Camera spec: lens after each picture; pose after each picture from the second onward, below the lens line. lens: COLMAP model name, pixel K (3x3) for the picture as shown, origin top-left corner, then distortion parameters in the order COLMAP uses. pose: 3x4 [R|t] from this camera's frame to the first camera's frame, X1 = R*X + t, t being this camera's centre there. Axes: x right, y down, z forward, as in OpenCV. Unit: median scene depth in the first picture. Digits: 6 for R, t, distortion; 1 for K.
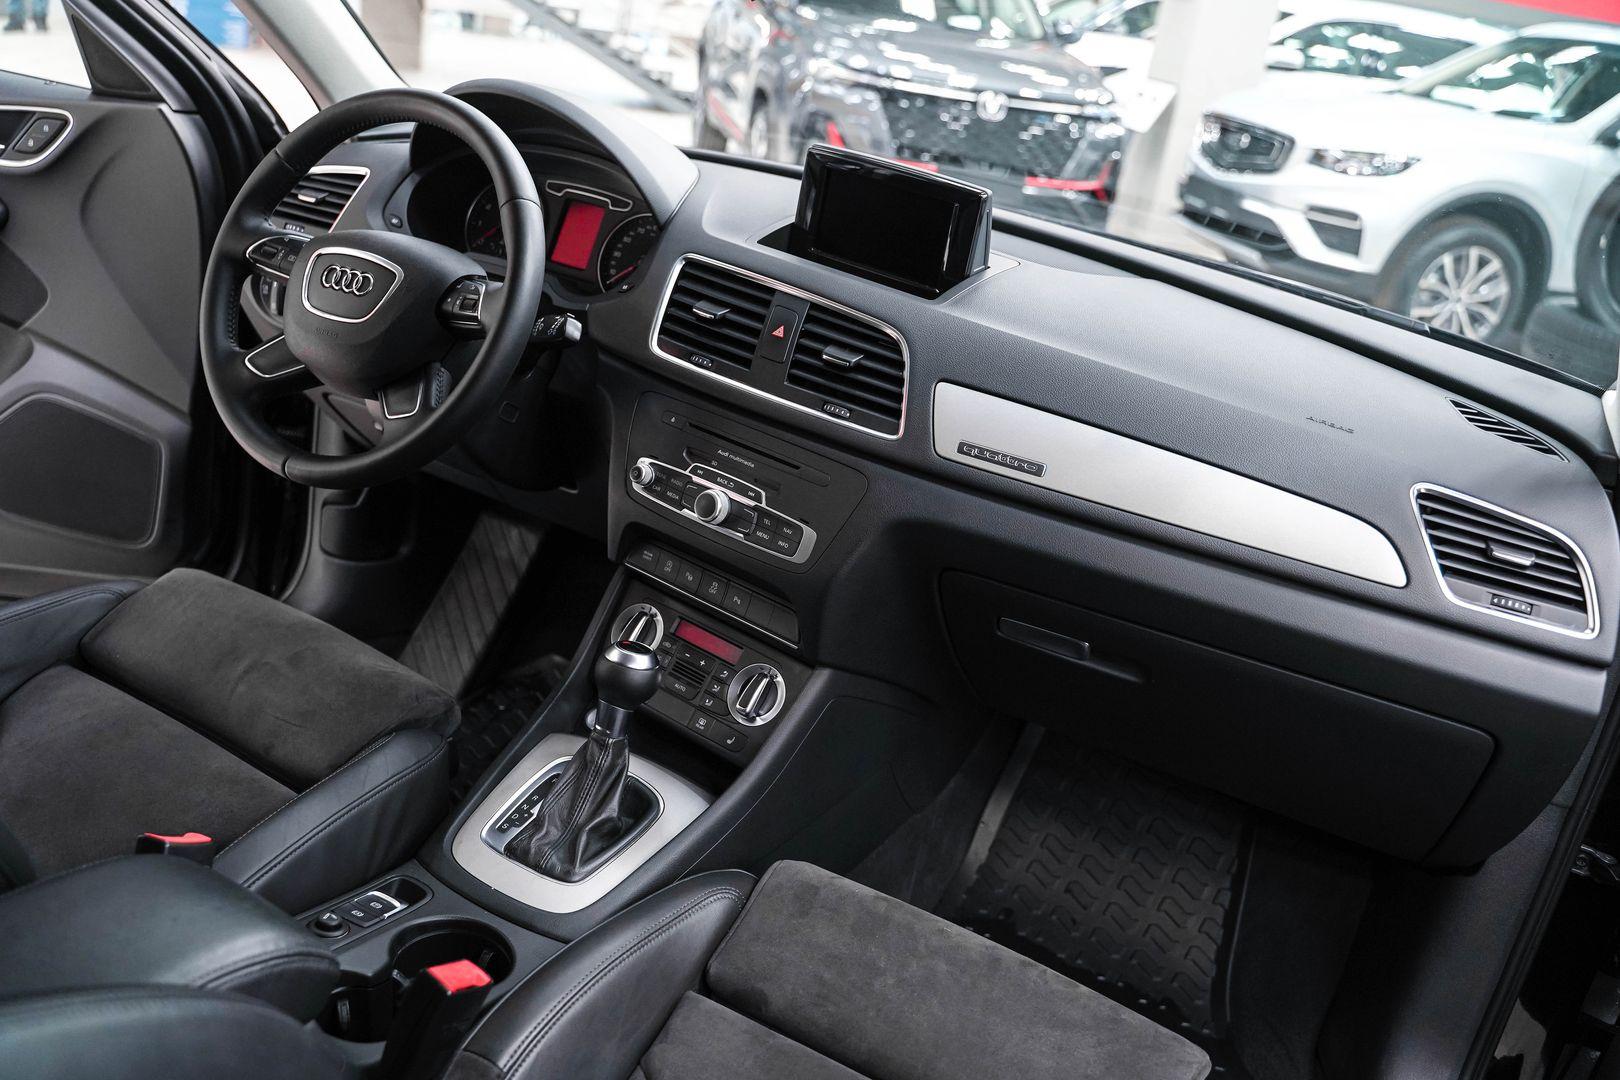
lens RADIAL K [[1327.8, 0, 805.2], [0, 1327.8, 541.3], [0, 0, 1]] dist [-0.117395, 0.089301]
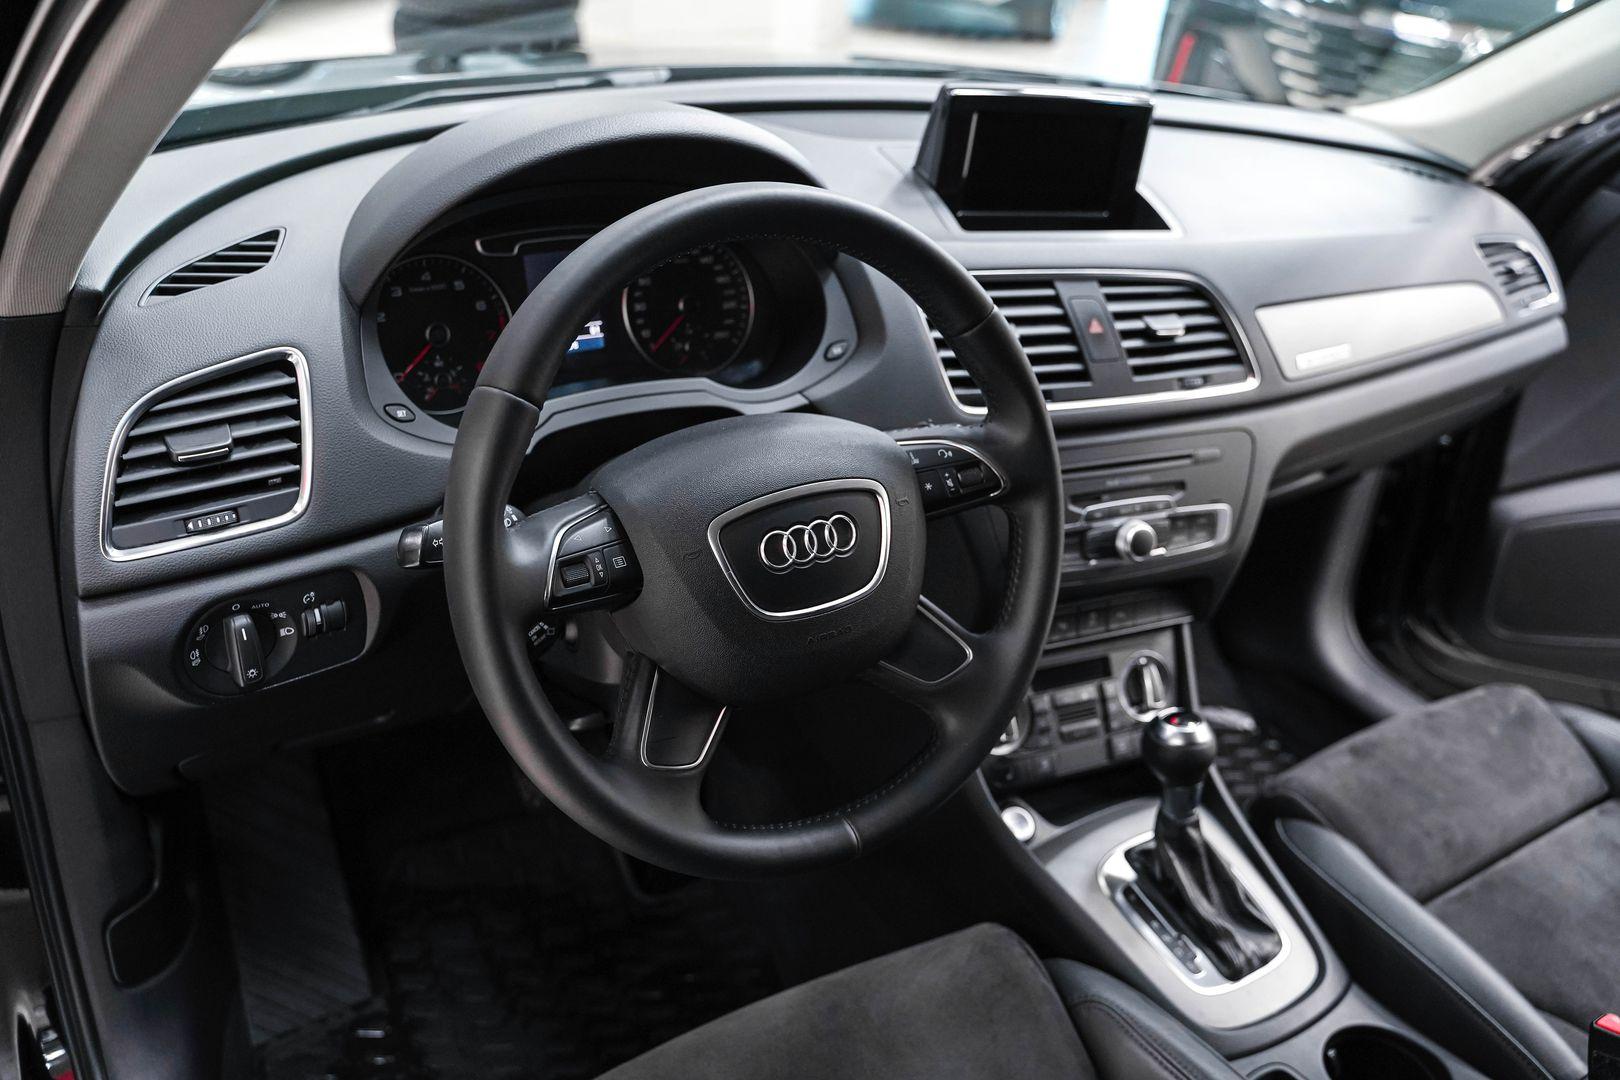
lens RADIAL K [[1327.8, 0, 809.2], [0, 1327.8, 546.0], [0, 0, 1]] dist [-0.117395, 0.089301]
pose [[0.498153, -0.528037, 0.687765, -0.725979], [0.316830, 0.849189, 0.422489, -0.429007], [-0.807133, 0.007440, 0.590323, 0.609138]]
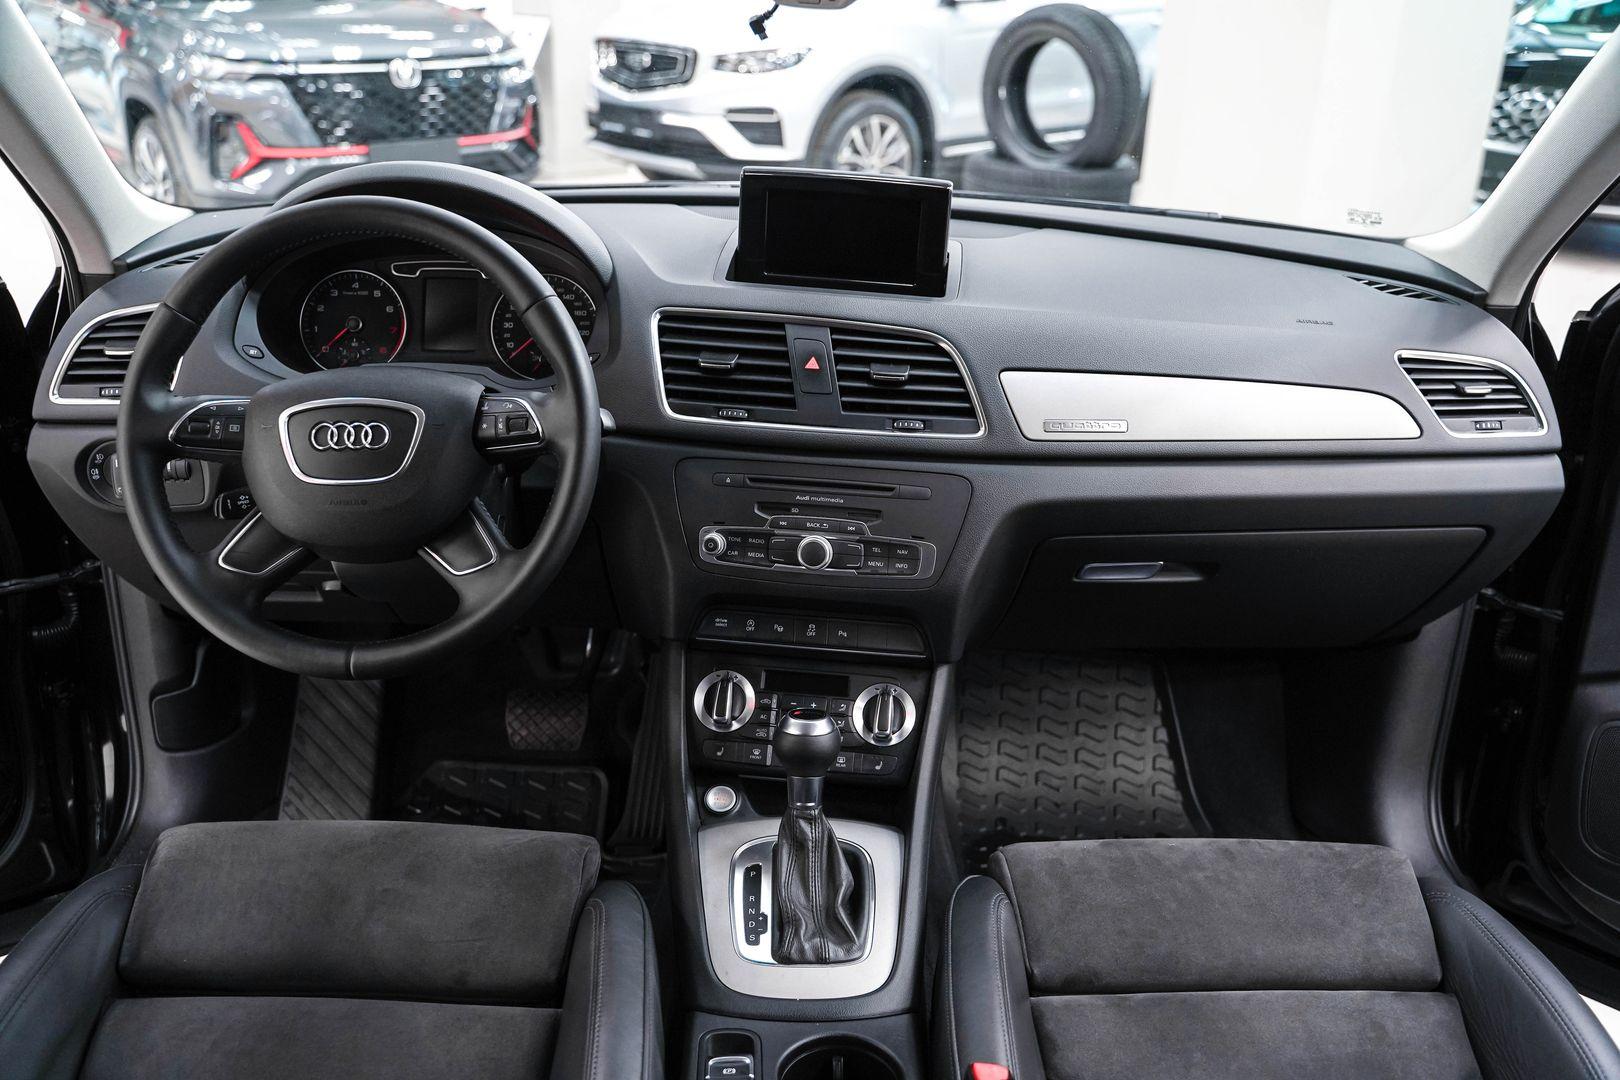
lens RADIAL K [[1327.8, 0, 818.6], [0, 1327.8, 523.8], [0, 0, 1]] dist [-0.117395, 0.089301]
pose [[0.858337, -0.306101, 0.411776, -0.433532], [0.289821, 0.951502, 0.103192, -0.136863], [-0.423393, 0.030768, 0.905423, 0.096029]]
